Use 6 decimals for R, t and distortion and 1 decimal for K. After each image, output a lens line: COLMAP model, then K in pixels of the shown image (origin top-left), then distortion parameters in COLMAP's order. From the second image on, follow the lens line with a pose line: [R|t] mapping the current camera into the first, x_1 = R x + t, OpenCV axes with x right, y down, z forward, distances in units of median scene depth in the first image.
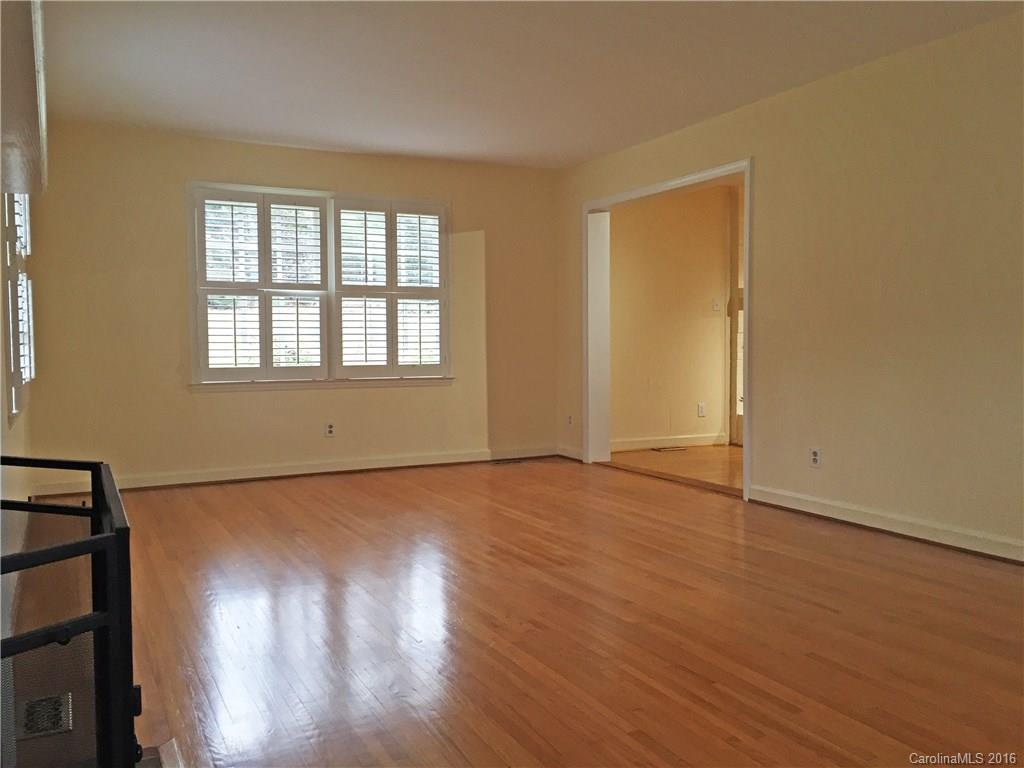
lens RADIAL K [[879.7, 0, 513.5], [0, 879.7, 369.2], [0, 0, 1]] dist [0.043000, -0.000479]
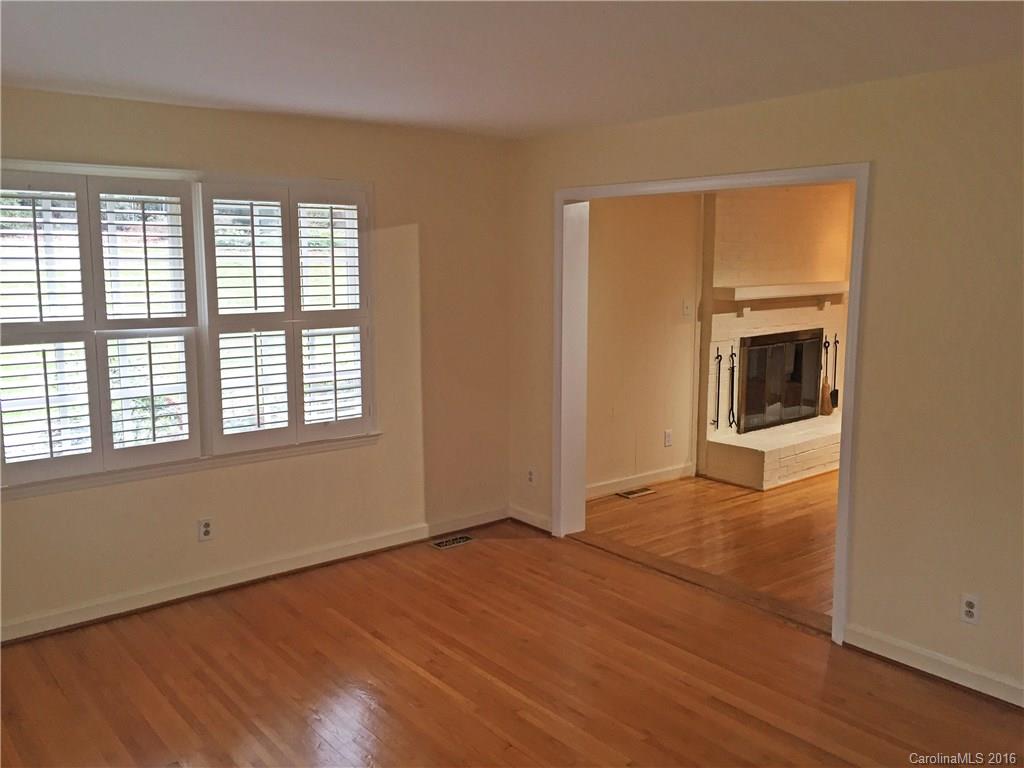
lens RADIAL K [[869.1, 0, 509.2], [0, 869.1, 380.1], [0, 0, 1]] dist [0.053775, -0.086243]
pose [[0.982917, -0.017802, 0.183187, -0.097598], [0.000323, 0.995477, 0.095003, -0.104773], [-0.184050, -0.093321, 0.978477, 0.304161]]
